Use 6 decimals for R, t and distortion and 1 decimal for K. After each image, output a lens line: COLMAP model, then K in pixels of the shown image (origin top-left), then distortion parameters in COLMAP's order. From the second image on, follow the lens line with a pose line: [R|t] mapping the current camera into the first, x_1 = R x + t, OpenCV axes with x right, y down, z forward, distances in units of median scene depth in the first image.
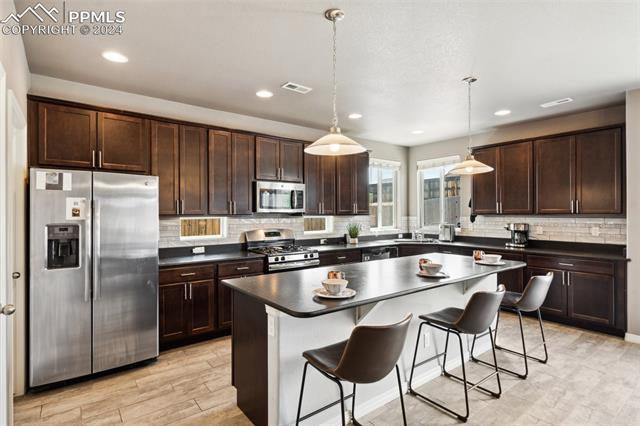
lens RADIAL K [[327.7, 0, 320.0], [0, 327.7, 213.0], [0, 0, 1]] dist [0.000410, 0.000628]
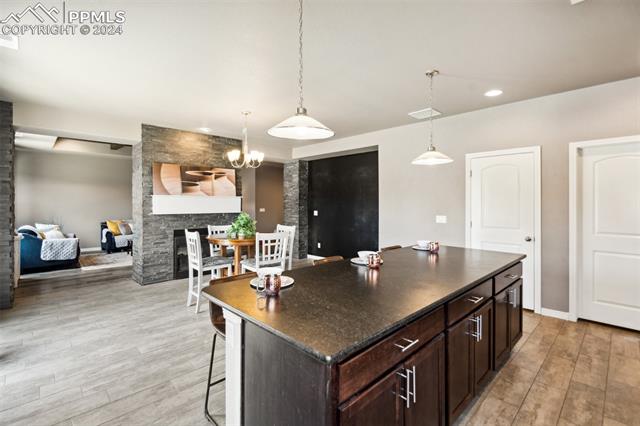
lens RADIAL K [[299.1, 0, 319.9], [0, 299.1, 209.9], [0, 0, 1]] dist [-0.001282, 0.000145]
pose [[-0.993266, 0.002190, -0.115837, 0.368242], [-0.000341, 0.999762, 0.021827, 0.000789], [0.115857, 0.021719, -0.993028, 1.175170]]
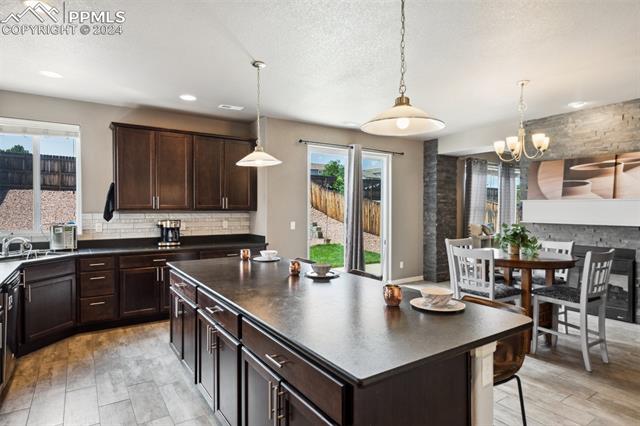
lens RADIAL K [[358.7, 0, 315.8], [0, 358.7, 213.4], [0, 0, 1]] dist [0.001460, 0.004546]
pose [[0.078426, -0.012327, 0.996844, -0.409482], [-0.002118, 0.999919, 0.012531, 0.000046], [-0.996918, -0.003094, 0.078394, 0.572255]]
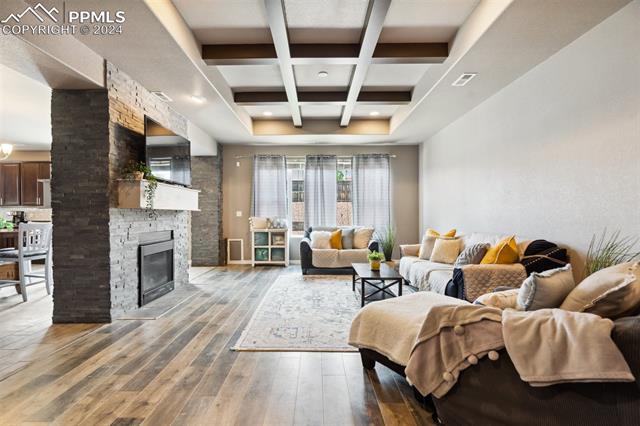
lens RADIAL K [[295.9, 0, 314.1], [0, 295.9, 212.8], [0, 0, 1]] dist [-0.002218, -0.000064]
pose [[0.617460, 0.005248, 0.786585, 0.402091], [0.002842, 0.999956, -0.008903, 0.063527], [-0.786597, 0.007733, 0.617418, -1.251260]]
